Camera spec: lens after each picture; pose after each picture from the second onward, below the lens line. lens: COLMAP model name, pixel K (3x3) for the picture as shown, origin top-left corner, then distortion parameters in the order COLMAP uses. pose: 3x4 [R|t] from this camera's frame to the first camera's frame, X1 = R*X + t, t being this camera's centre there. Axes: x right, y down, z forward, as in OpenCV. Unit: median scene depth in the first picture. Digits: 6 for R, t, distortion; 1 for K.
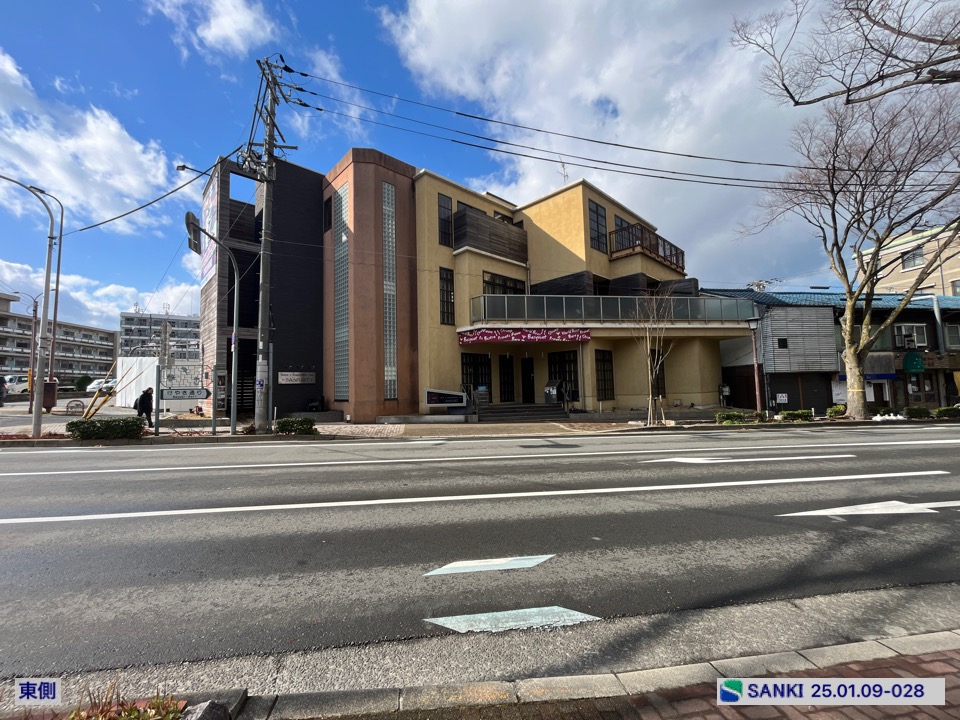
lens RADIAL K [[385.3, 0, 479.7], [0, 385.3, 362.6], [0, 0, 1]] dist [-0.001663, -0.000619]
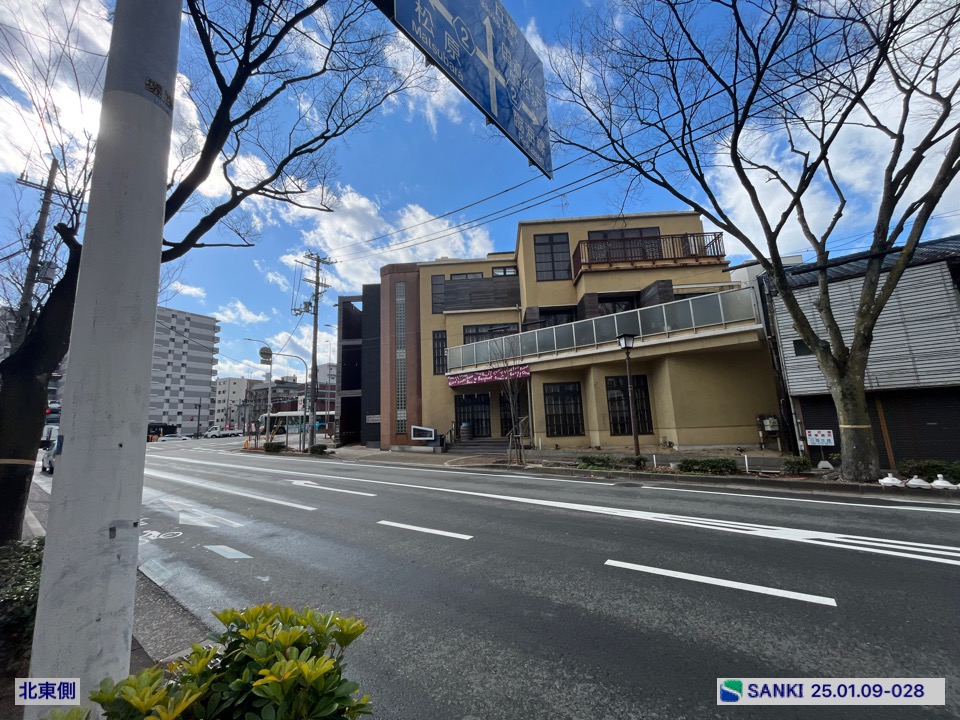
lens RADIAL K [[385.3, 0, 483.5], [0, 385.3, 363.5], [0, 0, 1]] dist [-0.001663, -0.000619]
pose [[0.689645, -0.119359, -0.714243, 0.919005], [0.071010, 0.992716, -0.097331, -0.000520], [0.720657, 0.016406, 0.693097, 0.216890]]
